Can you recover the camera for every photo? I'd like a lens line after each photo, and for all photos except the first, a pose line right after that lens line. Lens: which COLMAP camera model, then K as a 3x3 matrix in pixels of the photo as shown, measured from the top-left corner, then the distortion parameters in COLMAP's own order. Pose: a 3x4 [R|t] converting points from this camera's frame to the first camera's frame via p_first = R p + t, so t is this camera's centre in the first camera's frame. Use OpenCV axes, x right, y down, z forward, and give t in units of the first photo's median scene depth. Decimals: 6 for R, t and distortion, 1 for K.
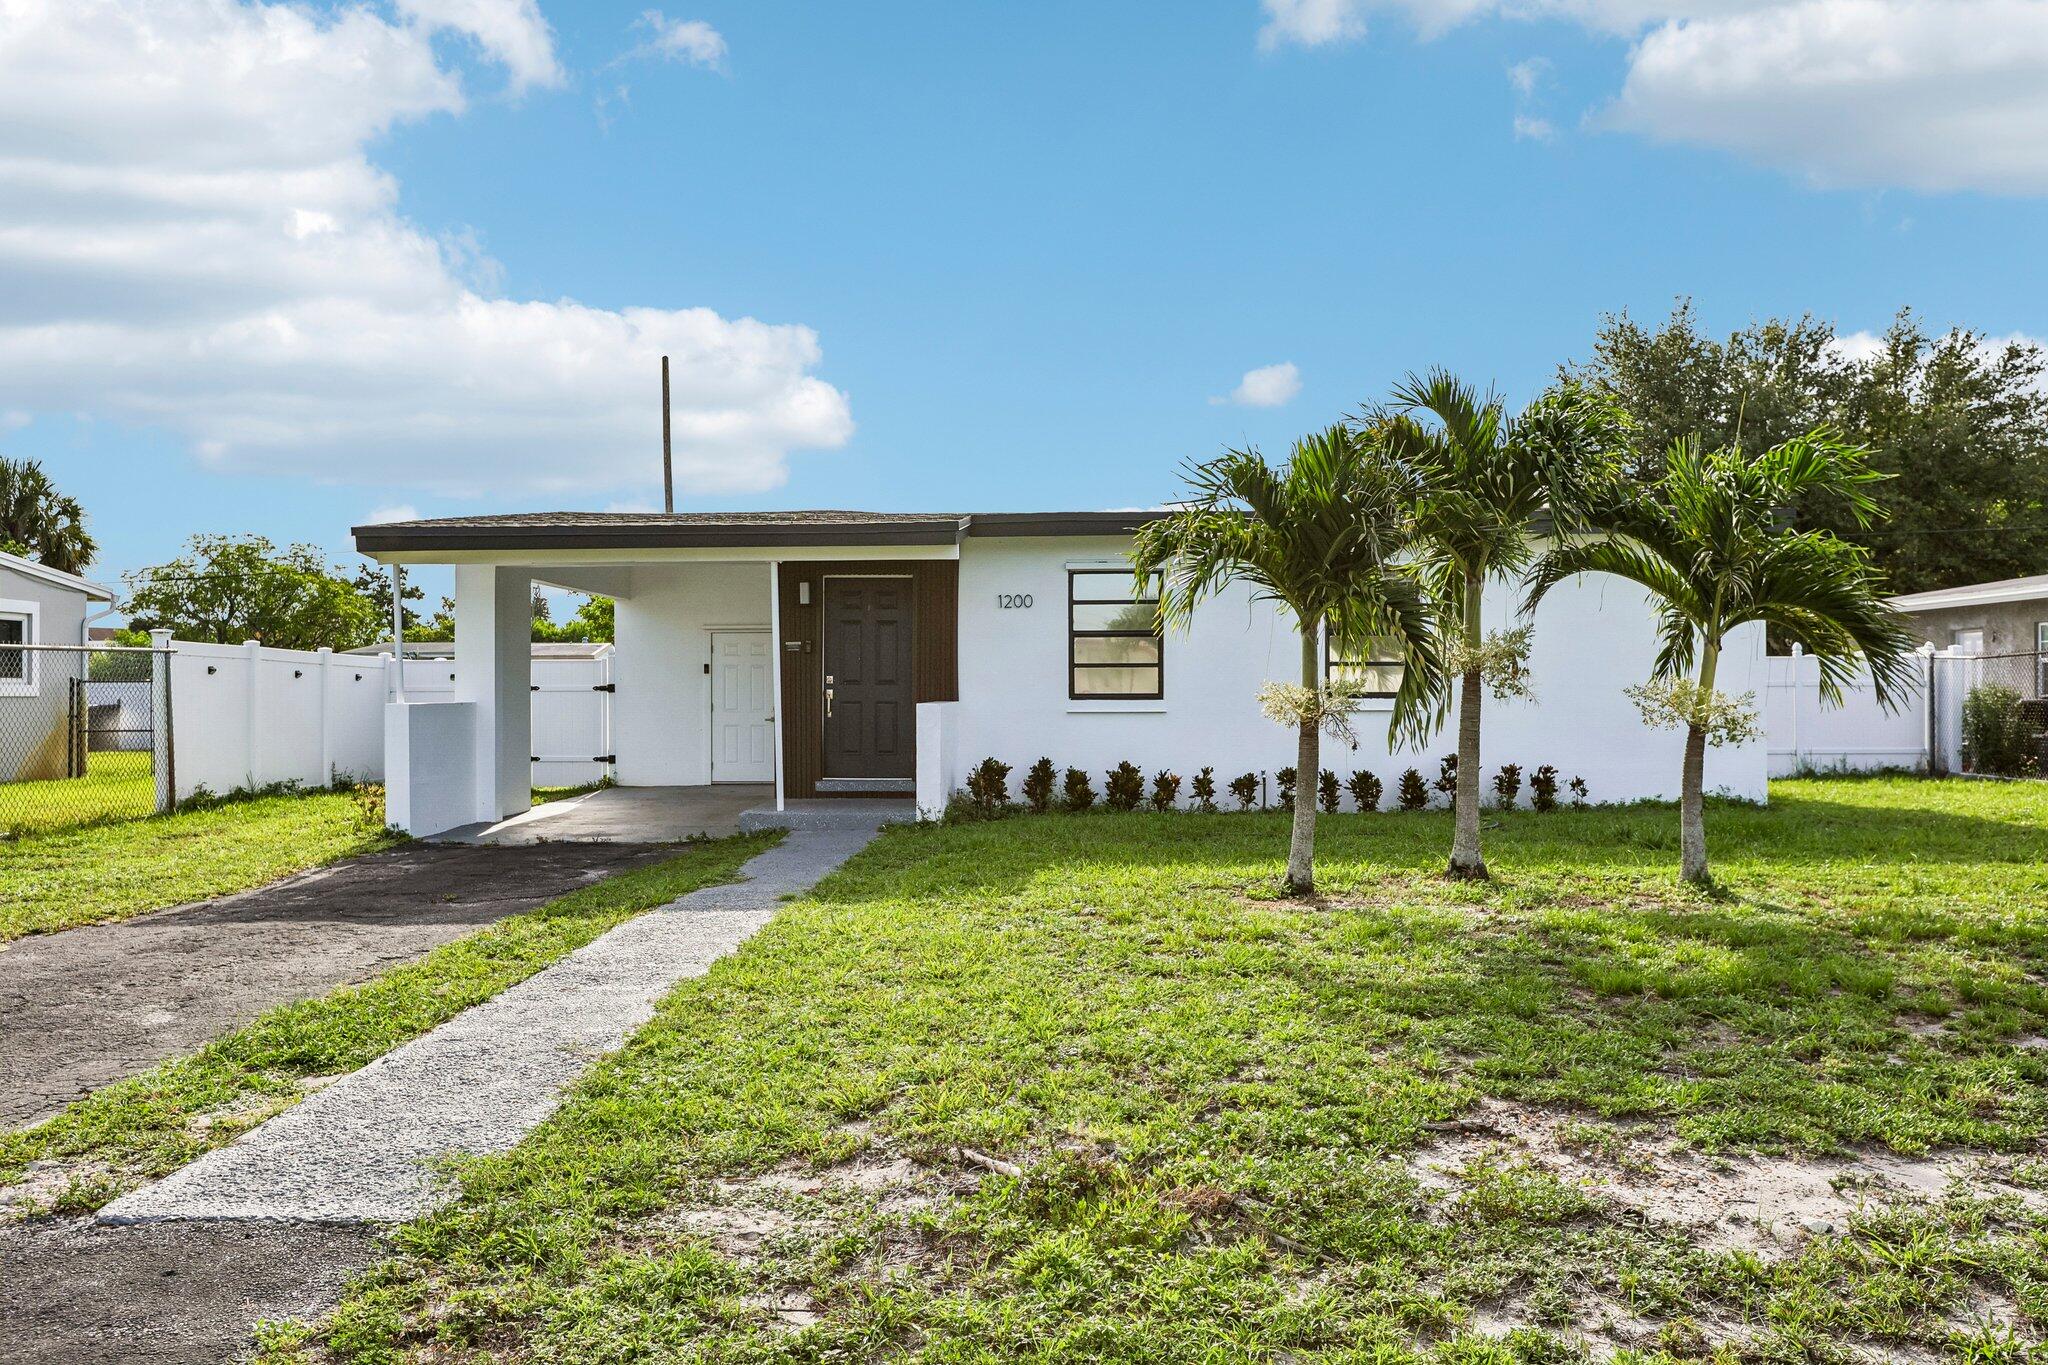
lens RADIAL K [[1641.5, 0, 1024.0], [0, 1641.5, 682.5], [0, 0, 1]] dist [0.004094, 0.003123]
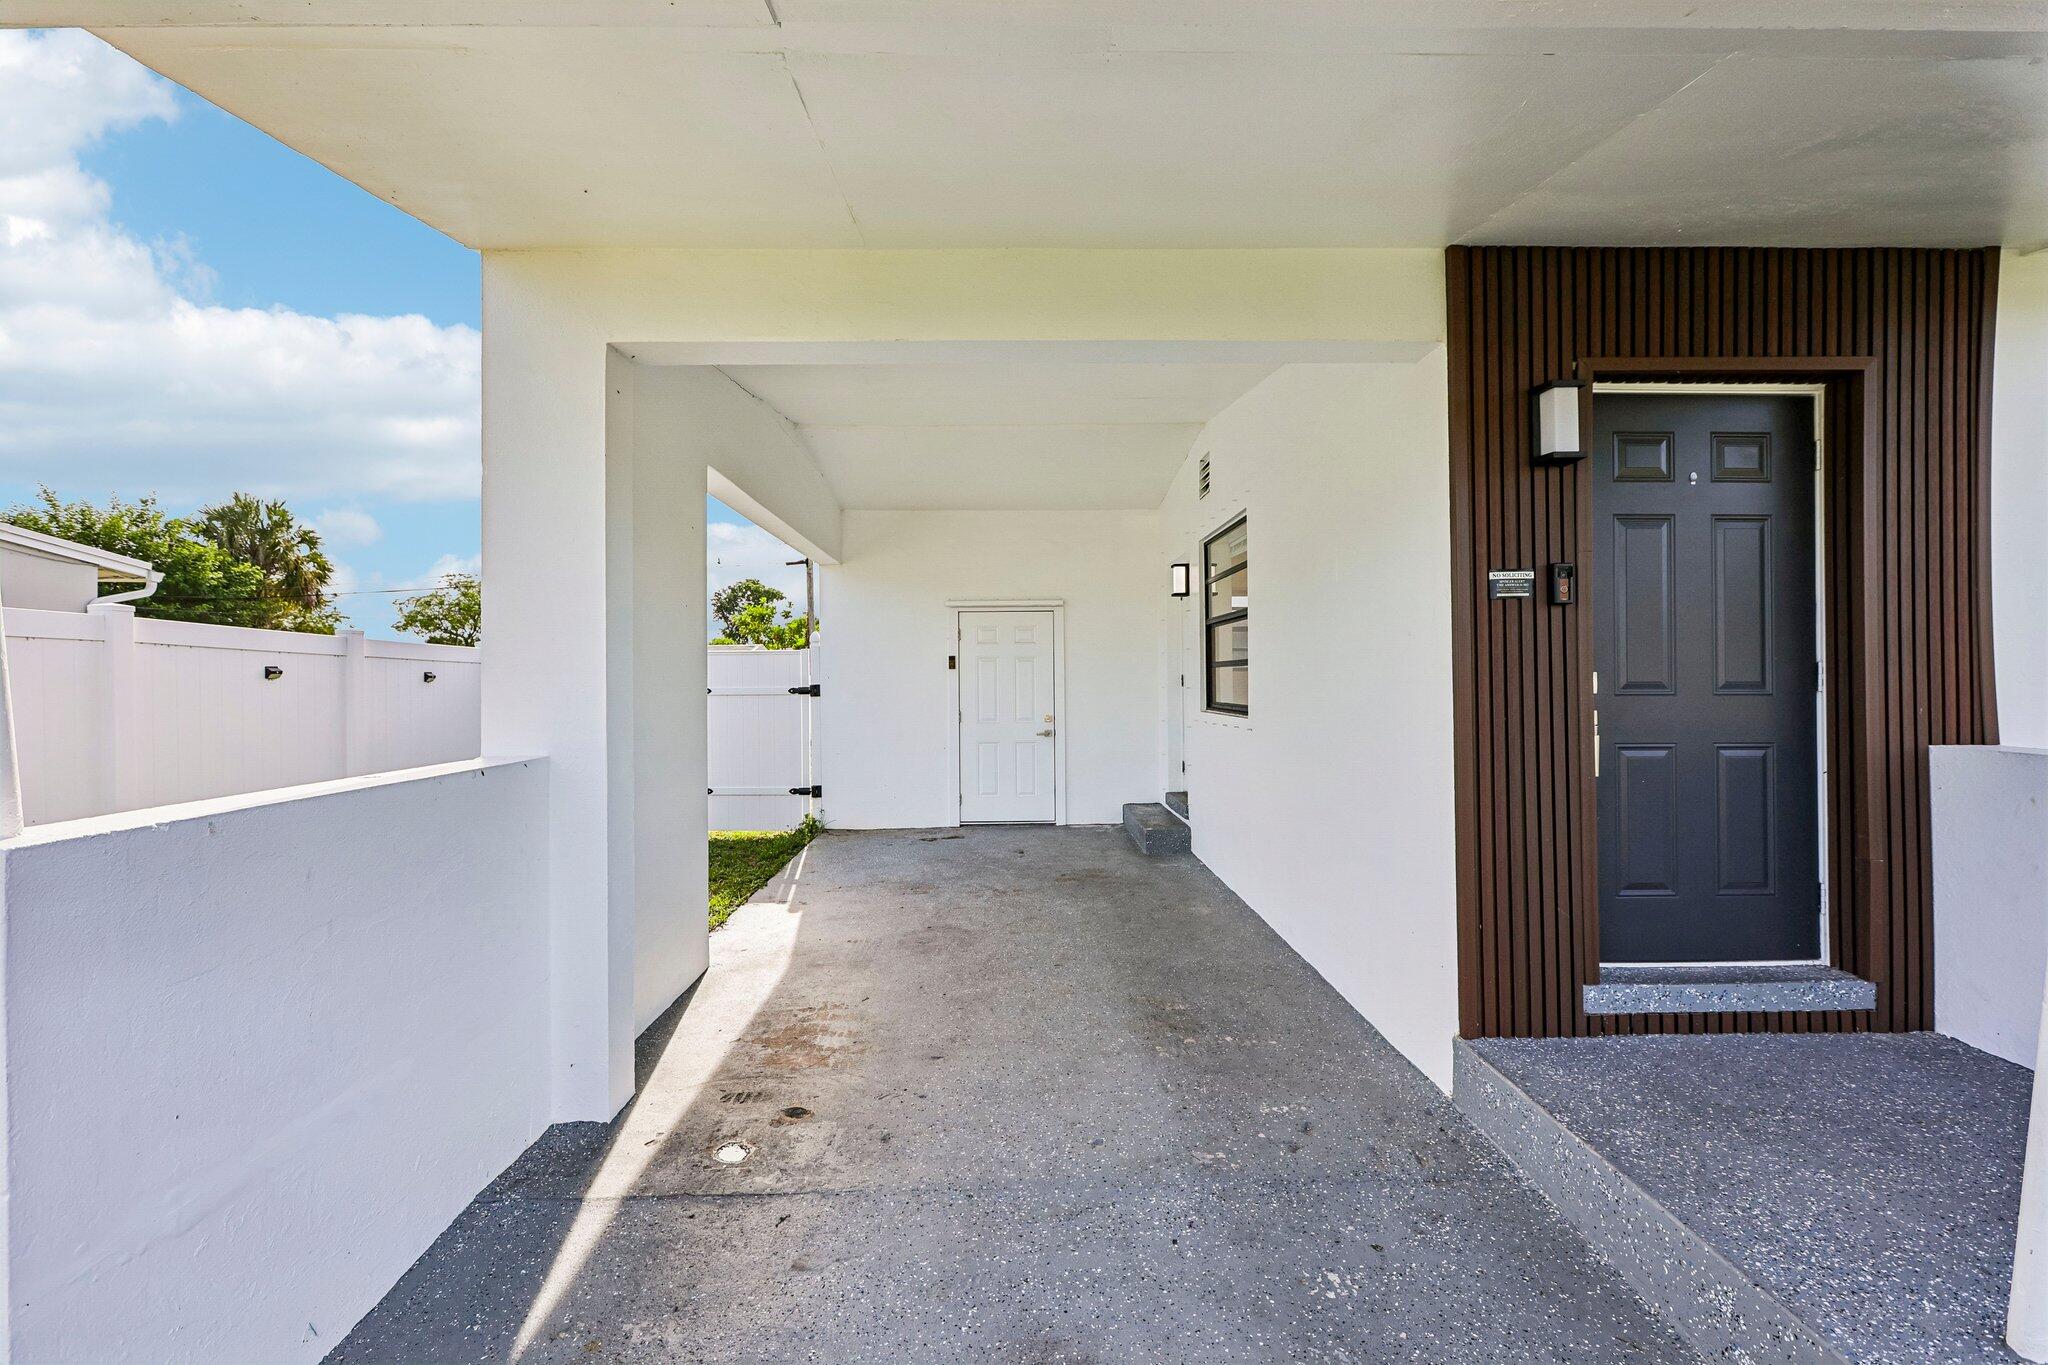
lens RADIAL K [[916.9, 0, 1022.1], [0, 916.9, 673.8], [0, 0, 1]] dist [0.004460, -0.000429]
pose [[0.998345, -0.003998, 0.057378, -0.250777], [0.004091, 0.999991, -0.001499, -0.003689], [-0.057371, 0.001731, 0.998351, 0.814880]]
